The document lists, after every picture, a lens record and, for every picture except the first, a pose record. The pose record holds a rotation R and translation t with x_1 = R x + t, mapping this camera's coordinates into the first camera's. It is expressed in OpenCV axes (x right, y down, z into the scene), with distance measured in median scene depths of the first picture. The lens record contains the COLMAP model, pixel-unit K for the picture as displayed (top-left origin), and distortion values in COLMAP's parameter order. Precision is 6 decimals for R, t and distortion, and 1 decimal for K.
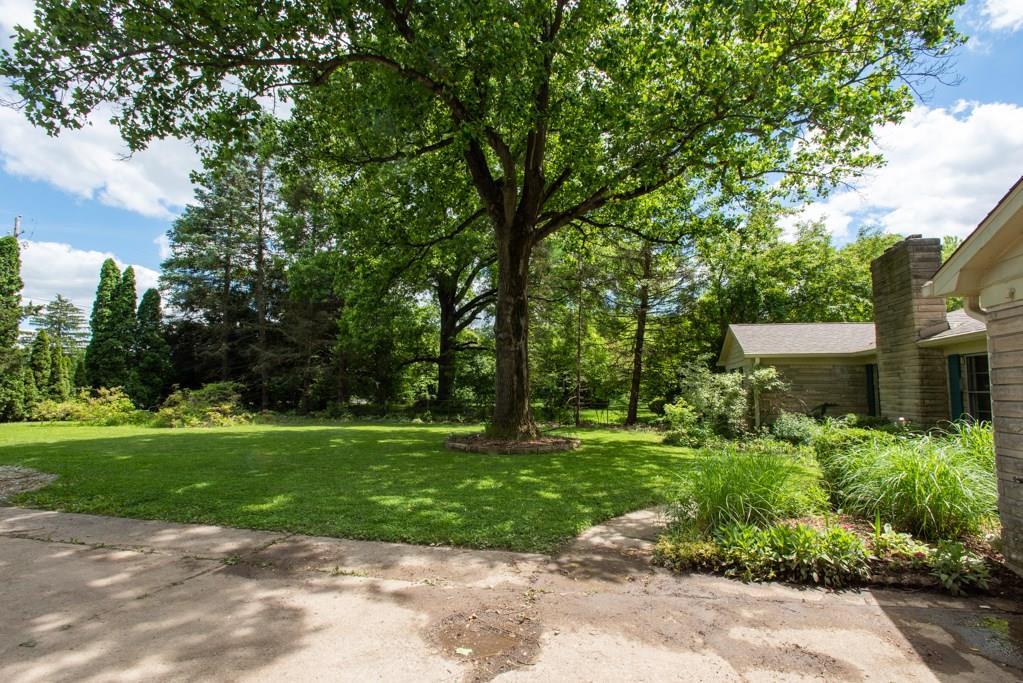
lens RADIAL K [[493.5, 0, 512.0], [0, 493.5, 338.6], [0, 0, 1]] dist [-0.000304, -0.003852]
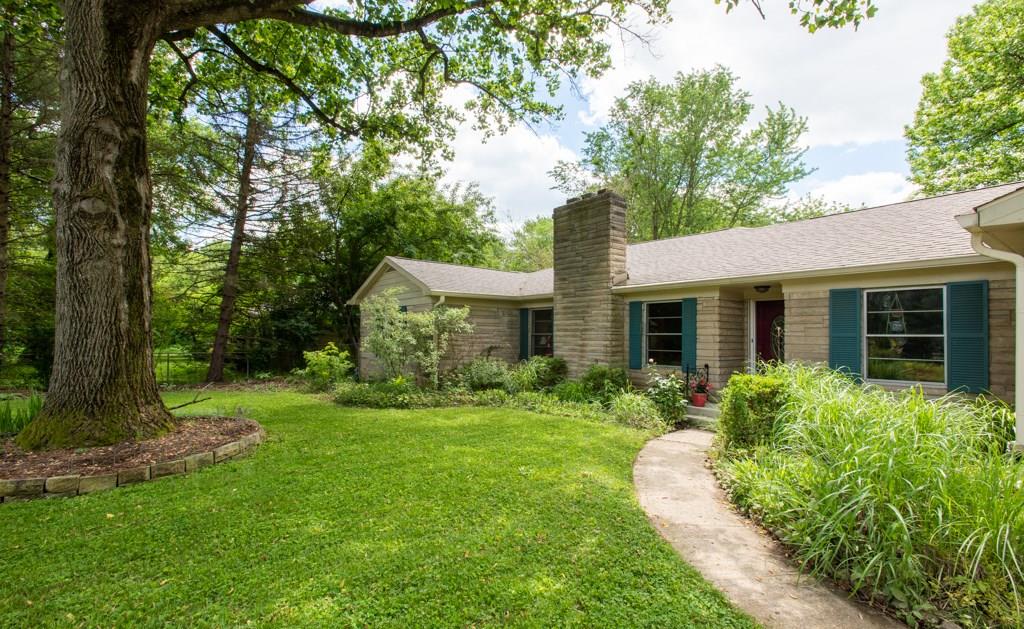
lens RADIAL K [[491.1, 0, 512.5], [0, 491.1, 325.2], [0, 0, 1]] dist [0.003809, 0.000126]
pose [[0.597328, 0.012770, 0.801895, -0.142782], [-0.082961, 0.995493, 0.045944, 0.046882], [-0.797695, -0.093970, 0.595695, 0.436372]]
